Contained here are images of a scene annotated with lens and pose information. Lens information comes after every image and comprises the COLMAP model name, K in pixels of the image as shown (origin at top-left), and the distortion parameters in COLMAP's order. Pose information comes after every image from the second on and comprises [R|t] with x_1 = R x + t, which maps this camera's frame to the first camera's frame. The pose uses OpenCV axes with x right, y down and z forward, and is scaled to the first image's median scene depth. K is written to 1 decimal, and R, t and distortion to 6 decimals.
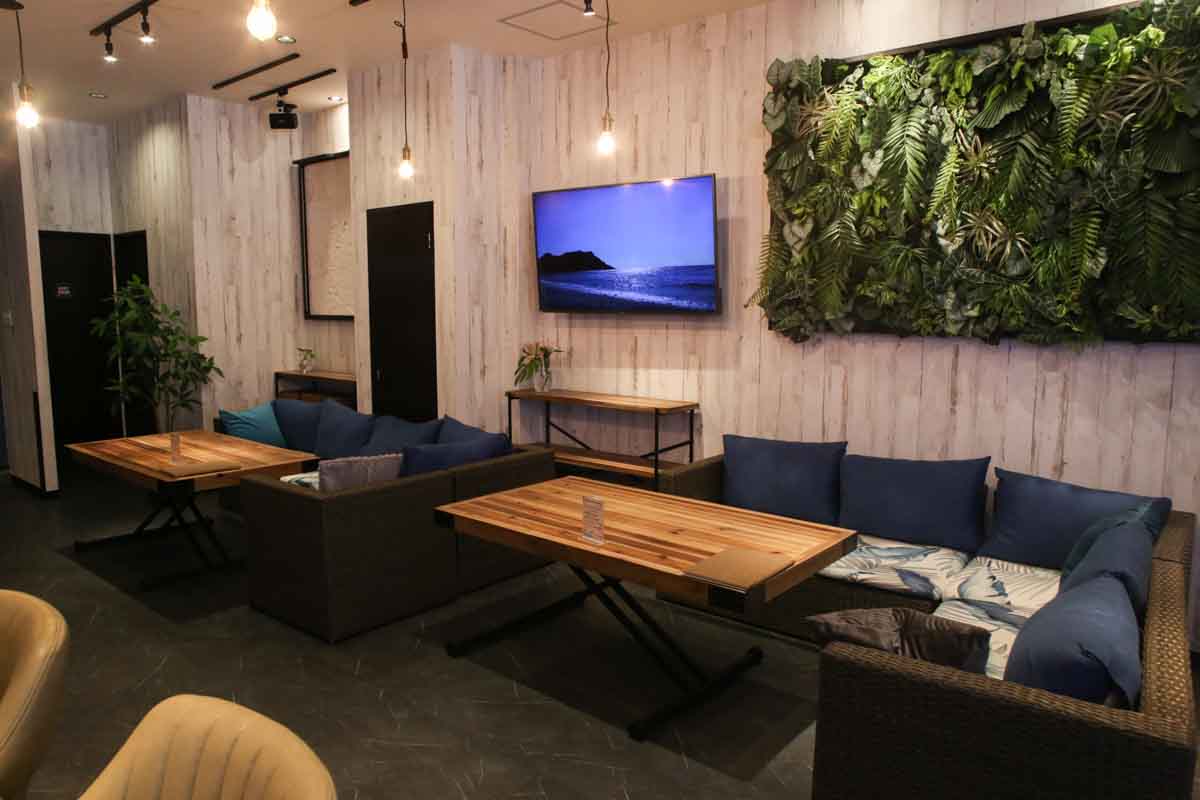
lens RADIAL K [[829.7, 0, 600.3], [0, 829.7, 395.8], [0, 0, 1]] dist [-0.019653, 0.017031]
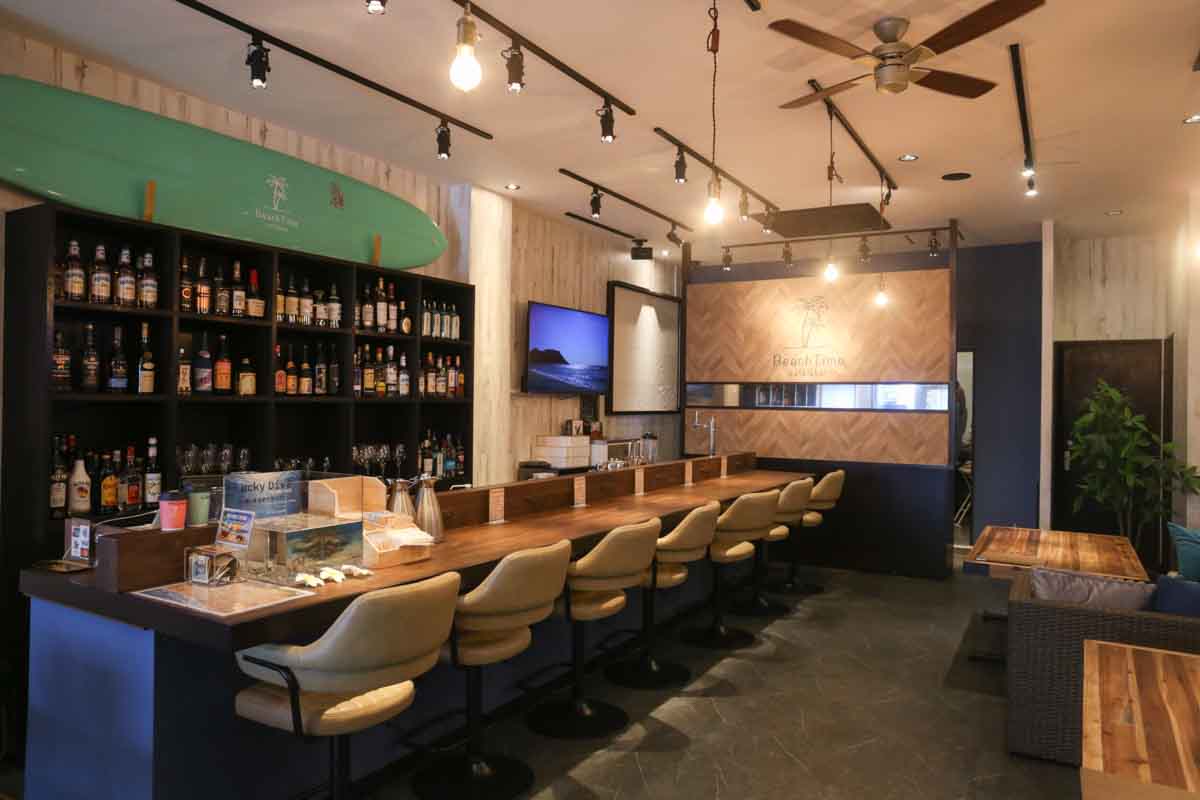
lens RADIAL K [[829.7, 0, 599.5], [0, 829.7, 403.0], [0, 0, 1]] dist [-0.019653, 0.017031]
pose [[0.182905, 0.005229, -0.983117, 0.618320], [-0.128079, 0.991590, -0.018555, -0.028744], [0.974752, 0.129310, 0.182037, 0.372203]]
